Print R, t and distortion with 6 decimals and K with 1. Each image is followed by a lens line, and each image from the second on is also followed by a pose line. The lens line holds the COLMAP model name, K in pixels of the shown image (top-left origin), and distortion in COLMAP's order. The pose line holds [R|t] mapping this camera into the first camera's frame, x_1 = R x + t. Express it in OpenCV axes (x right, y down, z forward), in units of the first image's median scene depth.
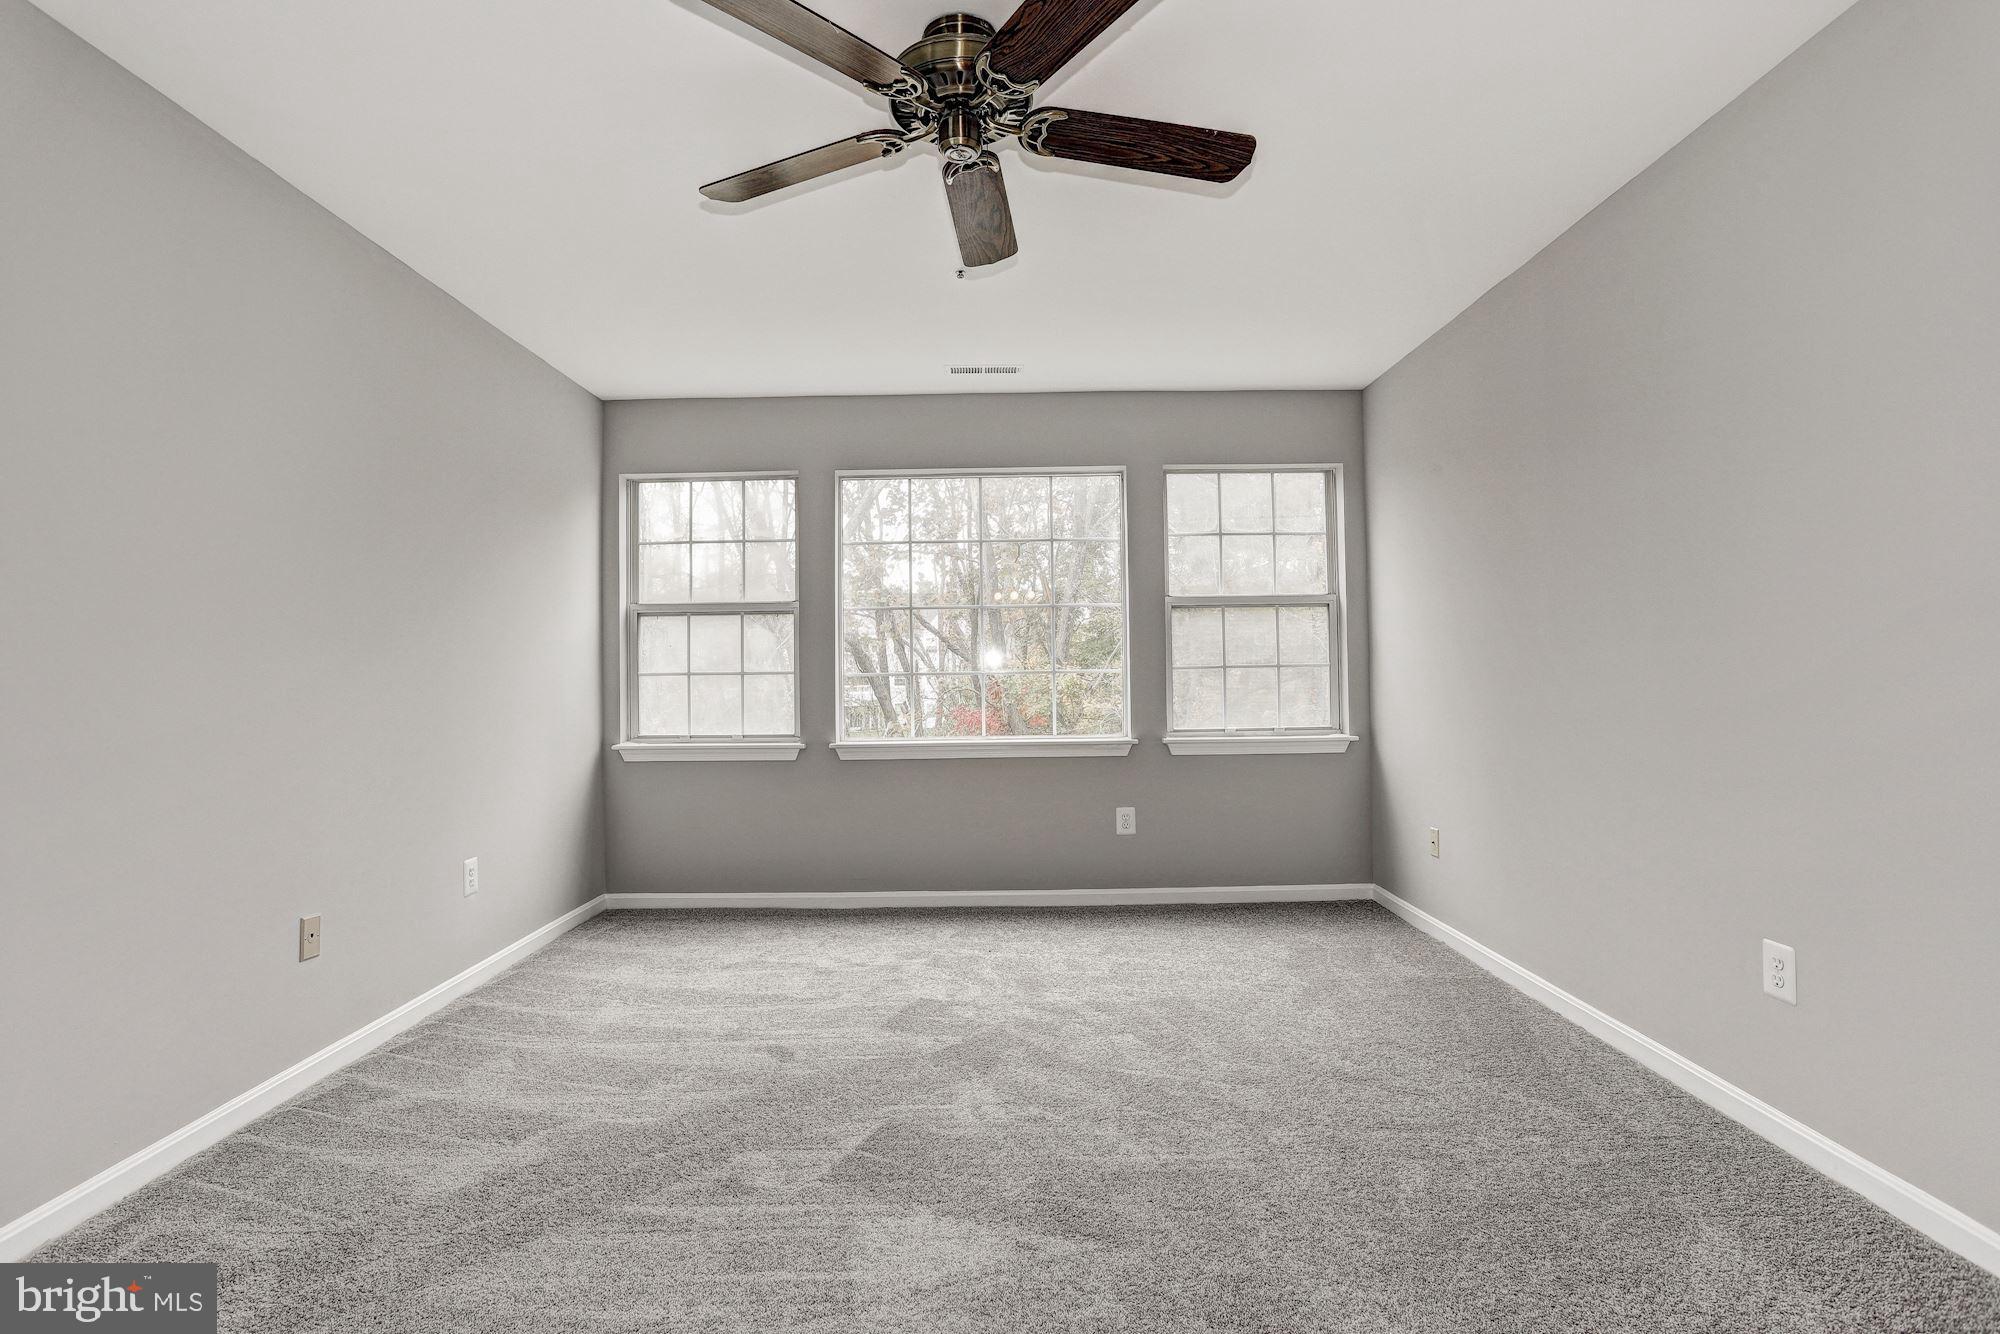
lens RADIAL K [[983.6, 0, 992.0], [0, 983.6, 665.9], [0, 0, 1]] dist [-0.062542, 0.035892]
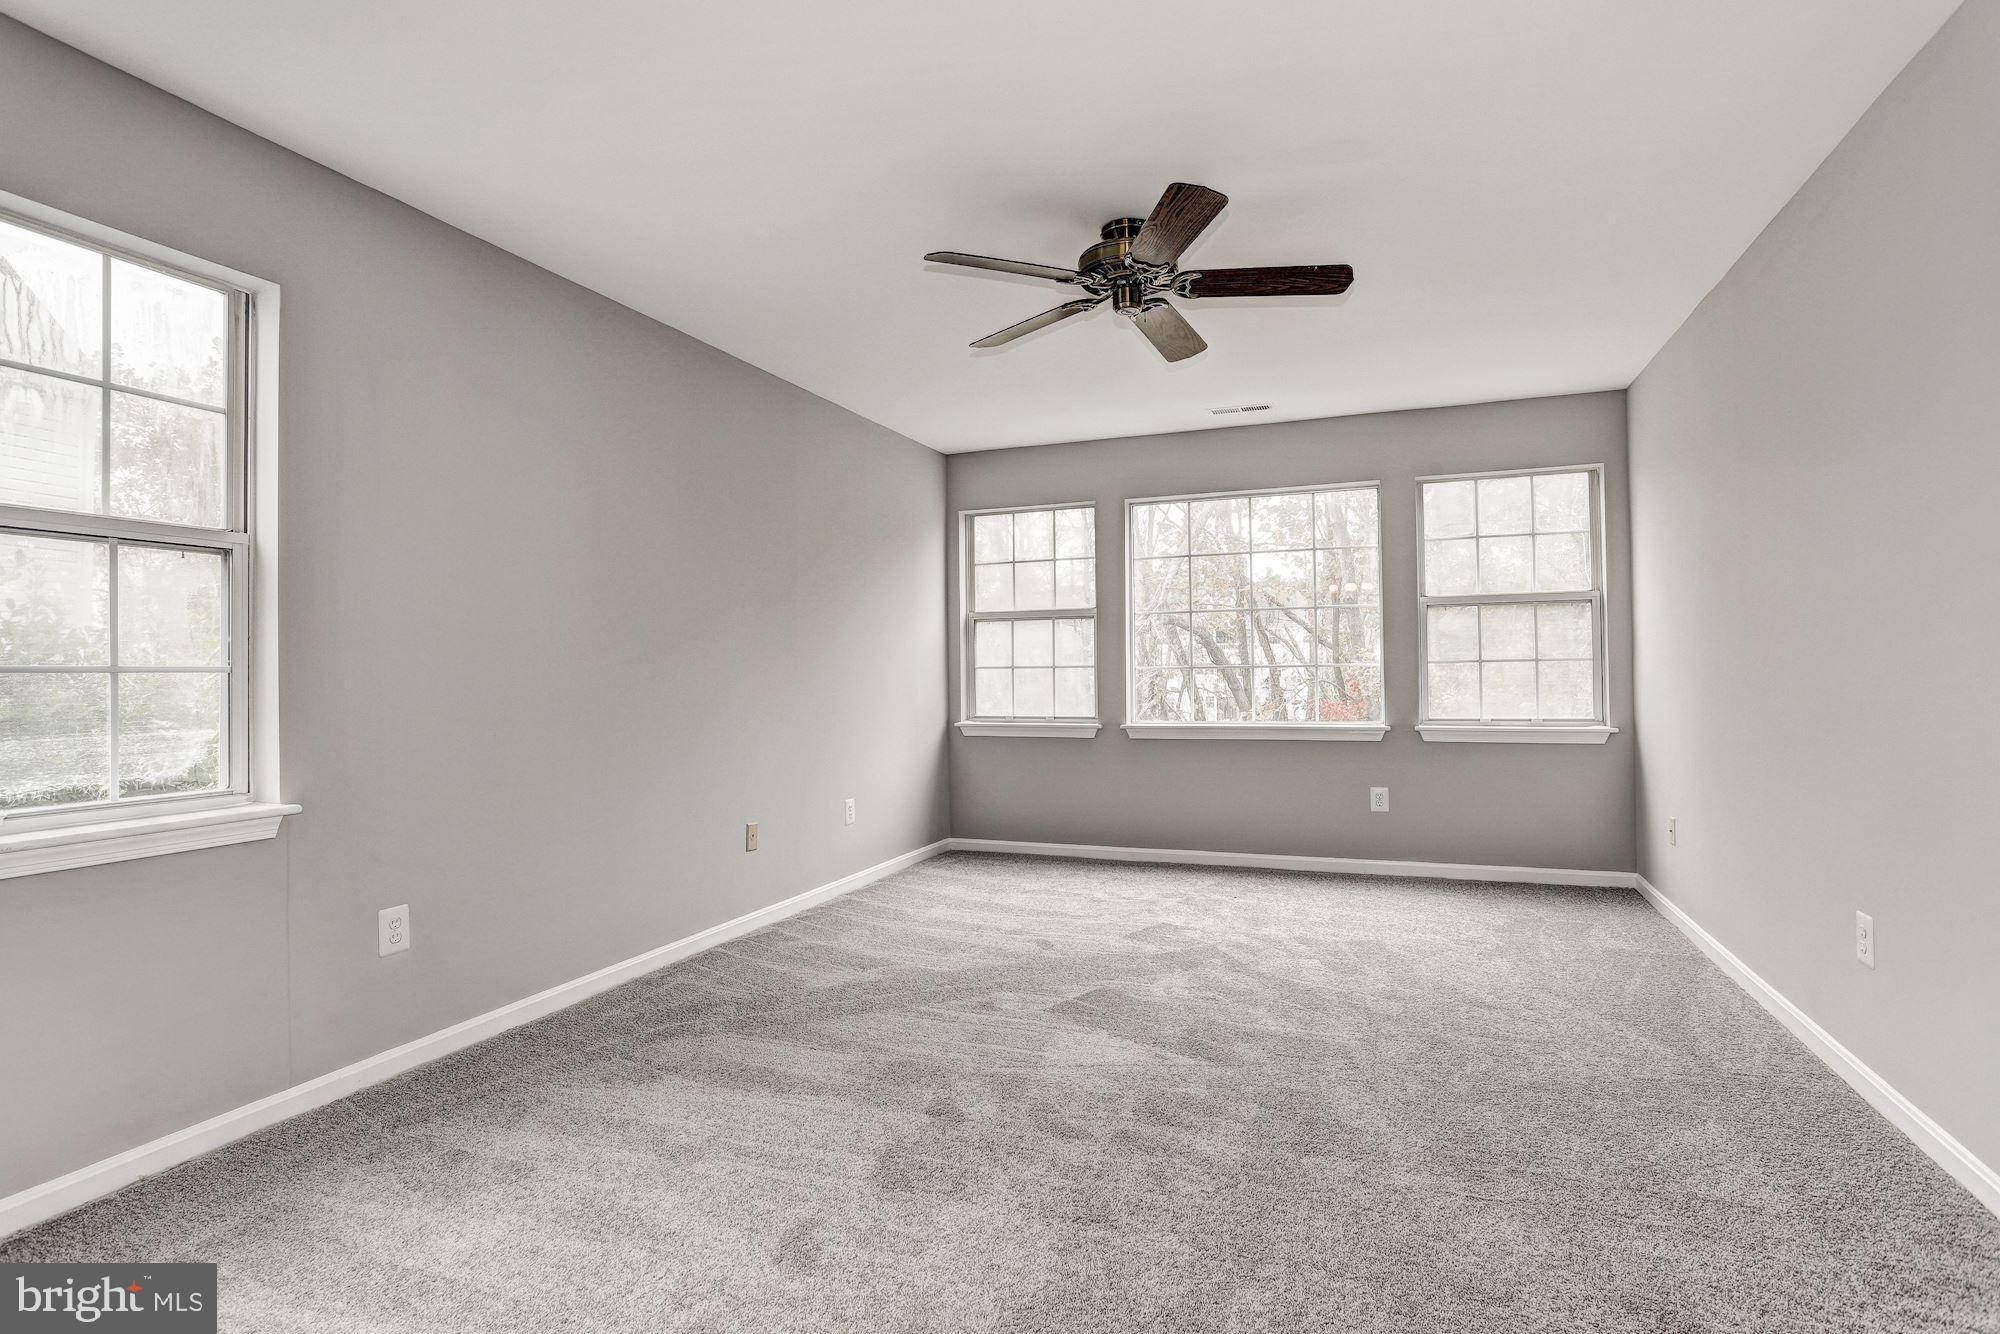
lens RADIAL K [[983.6, 0, 992.0], [0, 983.6, 665.9], [0, 0, 1]] dist [-0.062542, 0.035892]
pose [[0.928929, 0.000225, -0.370257, 0.182296], [0.003307, 0.999955, 0.008905, -0.006542], [0.370243, -0.009496, 0.928887, -0.250014]]
